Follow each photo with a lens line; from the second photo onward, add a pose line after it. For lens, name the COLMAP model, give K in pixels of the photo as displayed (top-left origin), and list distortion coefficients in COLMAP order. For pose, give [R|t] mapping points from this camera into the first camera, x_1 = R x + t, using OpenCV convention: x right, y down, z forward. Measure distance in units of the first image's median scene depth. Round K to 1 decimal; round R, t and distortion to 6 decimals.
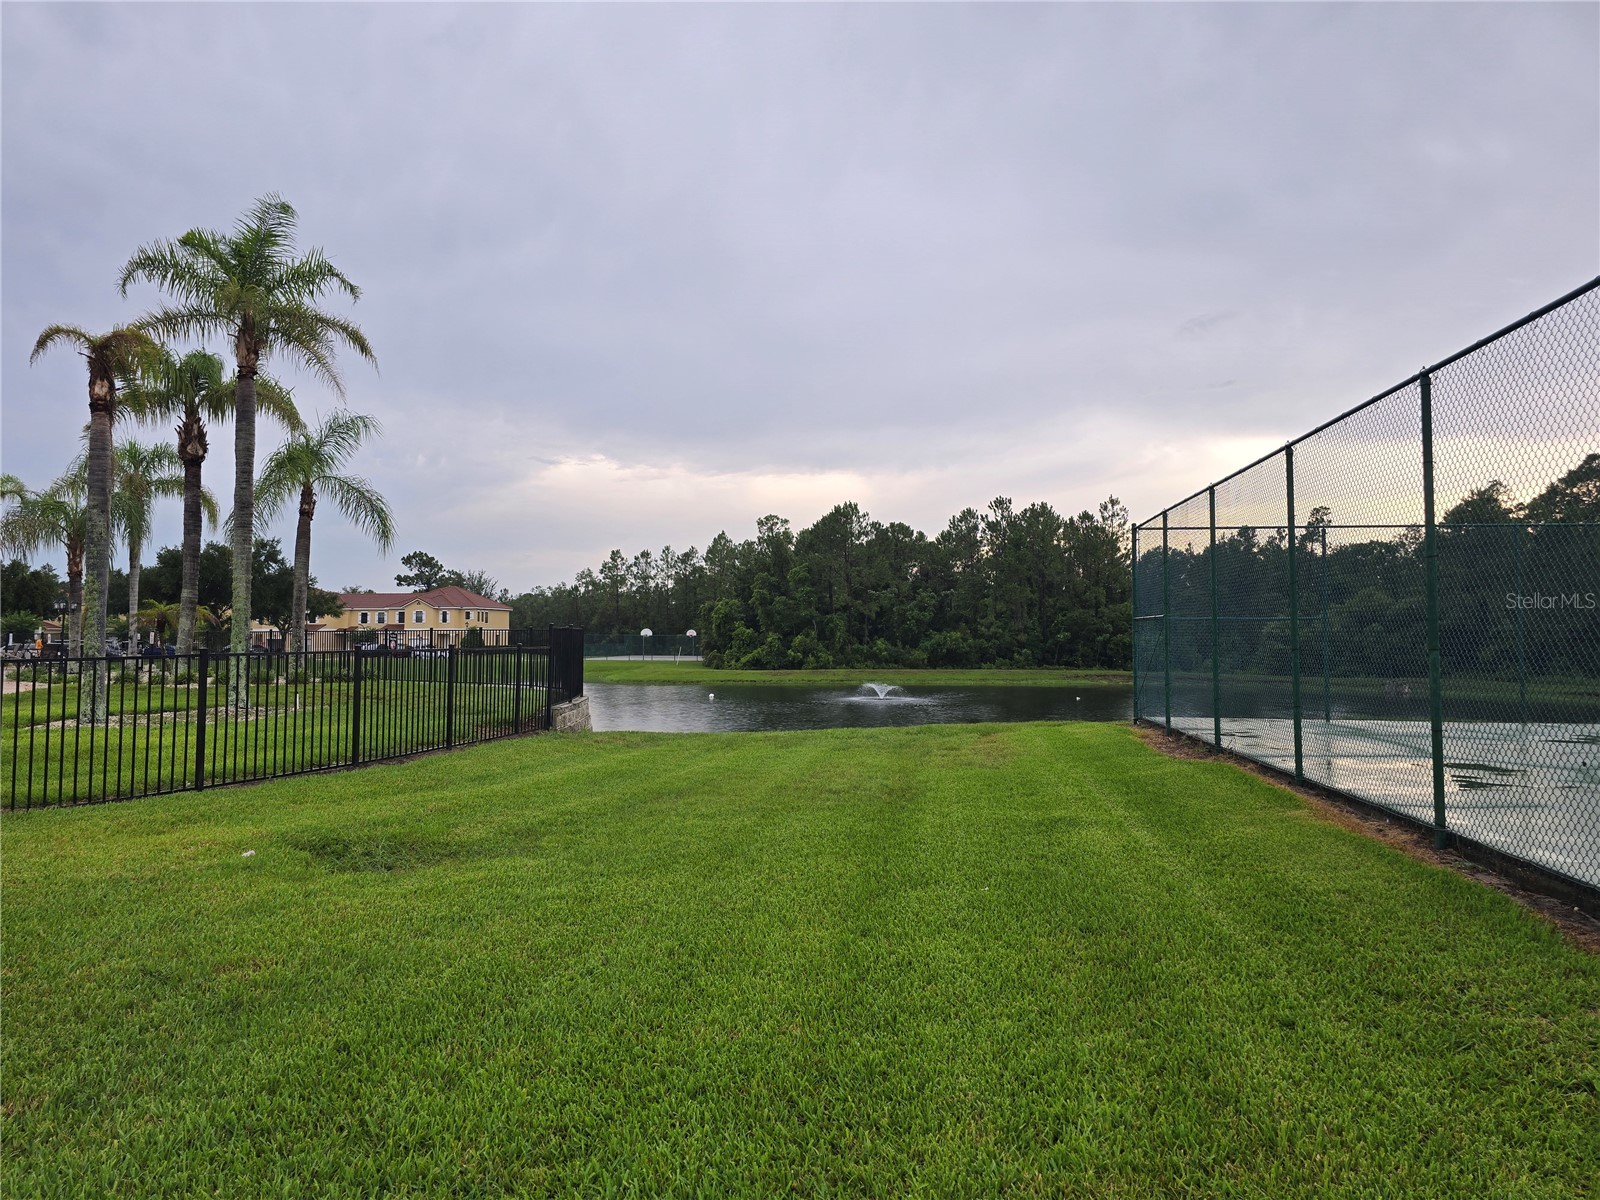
lens RADIAL K [[1053.1, 0, 801.1], [0, 1053.1, 574.2], [0, 0, 1]] dist [-0.003676, -0.003585]
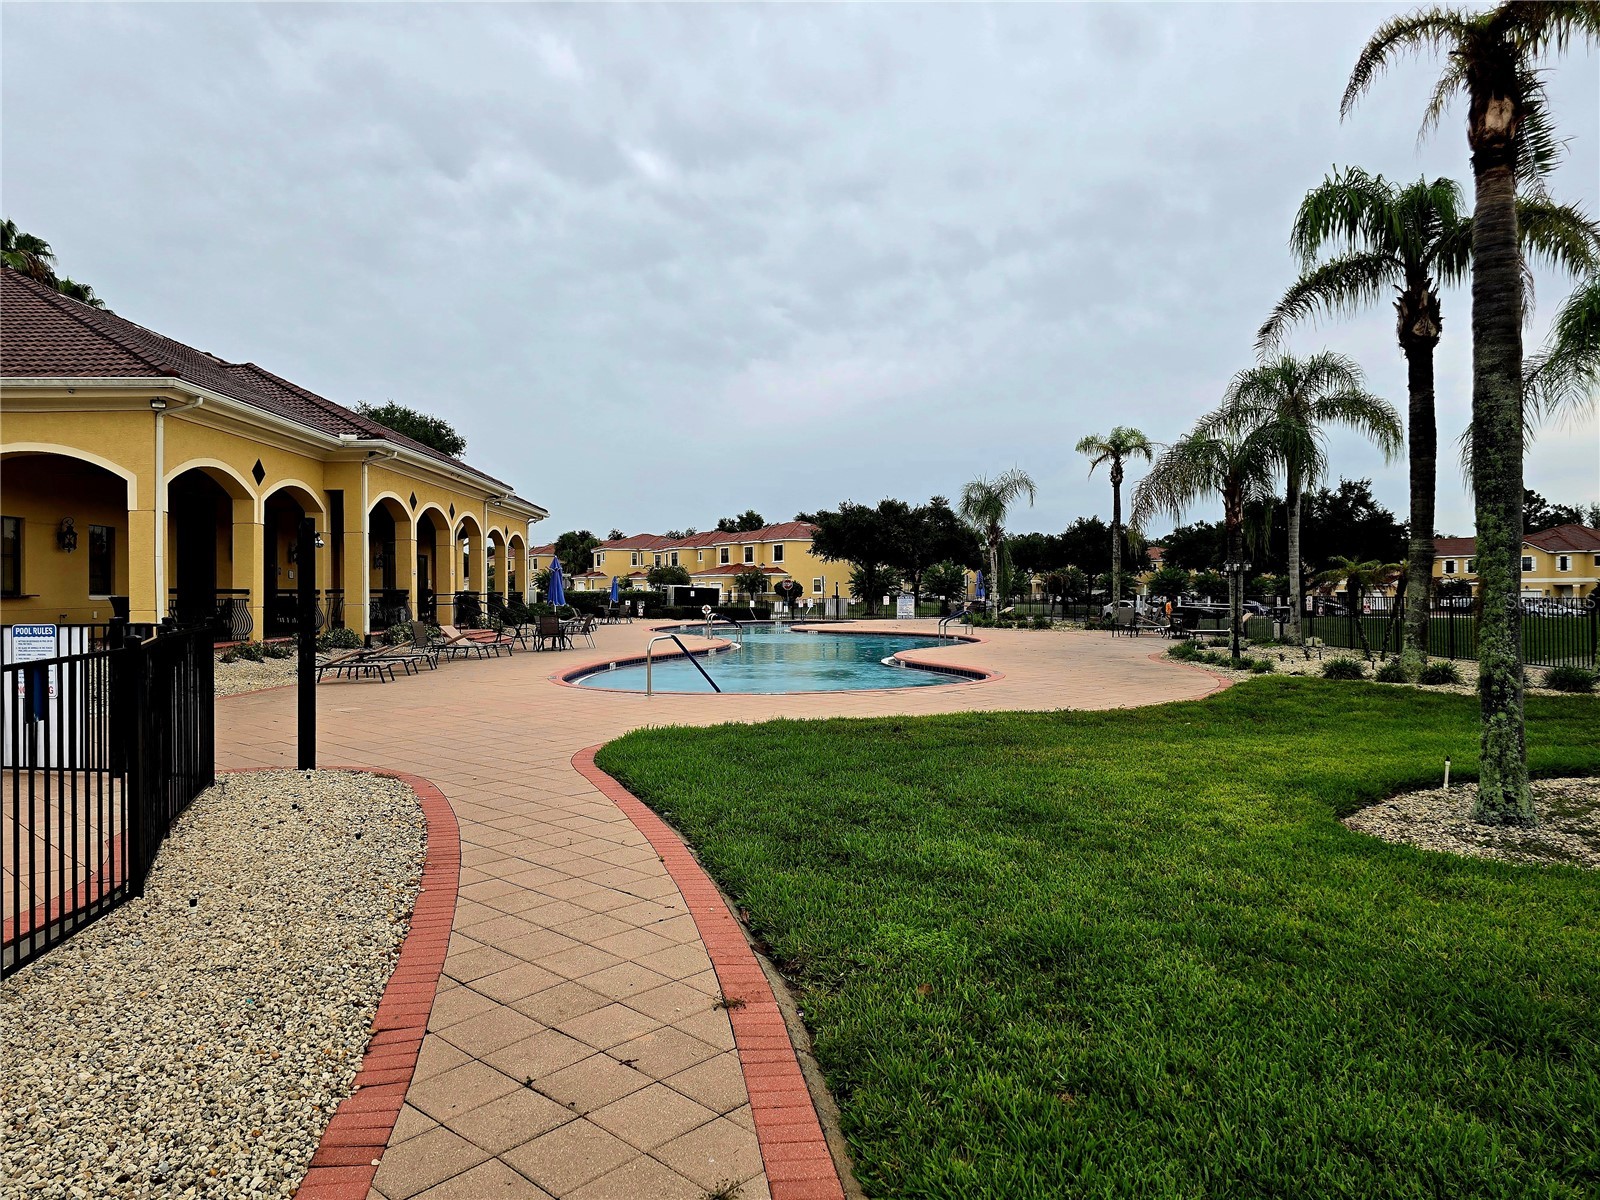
lens RADIAL K [[1053.1, 0, 801.1], [0, 1053.1, 574.2], [0, 0, 1]] dist [-0.003676, -0.003585]
pose [[0.610999, -0.017512, -0.791438, -0.290657], [0.055594, 0.998236, 0.020831, 0.000706], [0.789677, -0.056727, 0.610895, 0.269590]]
